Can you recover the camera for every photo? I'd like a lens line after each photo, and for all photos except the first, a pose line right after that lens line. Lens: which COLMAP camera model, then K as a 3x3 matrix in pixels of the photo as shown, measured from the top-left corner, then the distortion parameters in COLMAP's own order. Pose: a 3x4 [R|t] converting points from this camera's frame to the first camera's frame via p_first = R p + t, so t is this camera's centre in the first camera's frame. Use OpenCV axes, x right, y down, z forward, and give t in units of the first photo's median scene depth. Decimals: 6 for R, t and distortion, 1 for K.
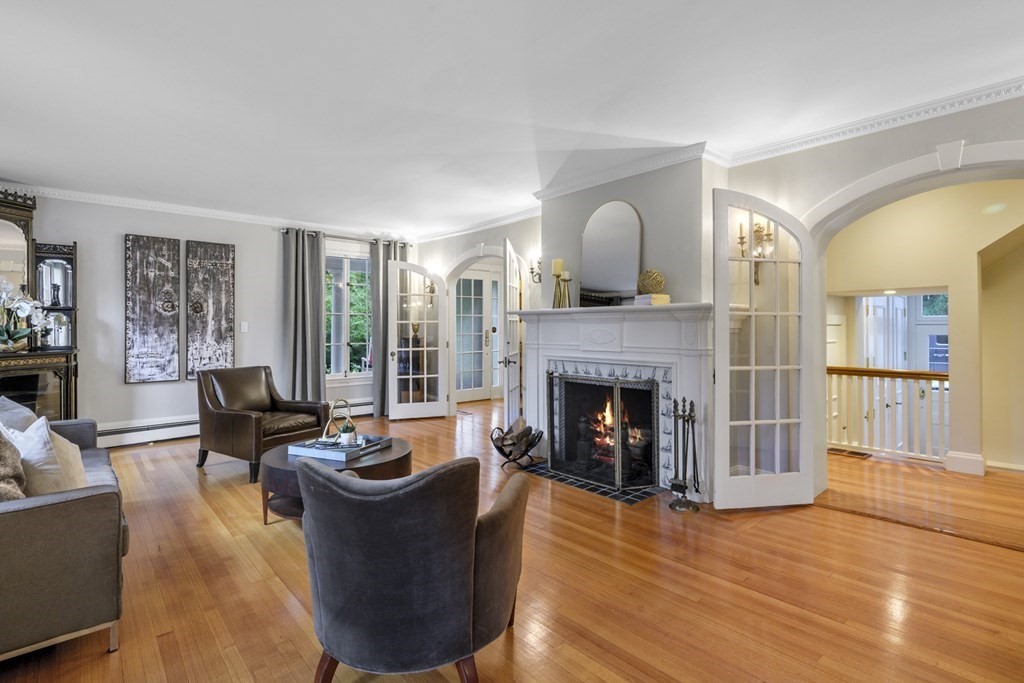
lens RADIAL K [[486.4, 0, 515.4], [0, 486.4, 333.9], [0, 0, 1]] dist [-0.002913, -0.000506]
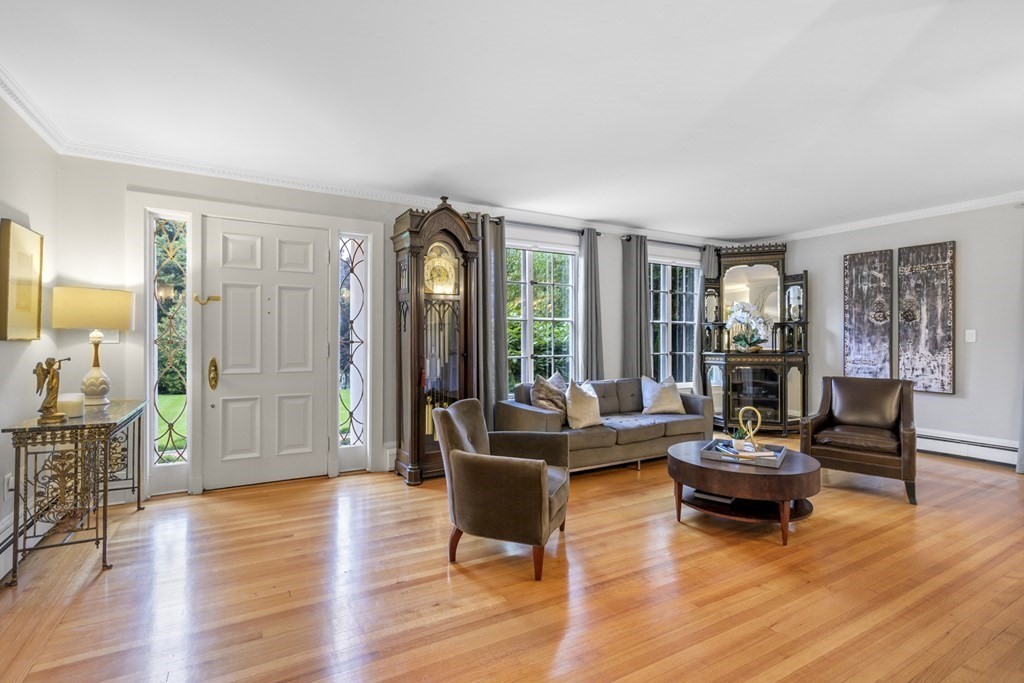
lens RADIAL K [[486.4, 0, 515.4], [0, 486.4, 333.9], [0, 0, 1]] dist [-0.002913, -0.000506]
pose [[-0.190601, -0.003138, -0.981663, 0.447353], [-0.010931, 0.999940, -0.001074, -0.009024], [0.981607, 0.010526, -0.190624, 0.428381]]
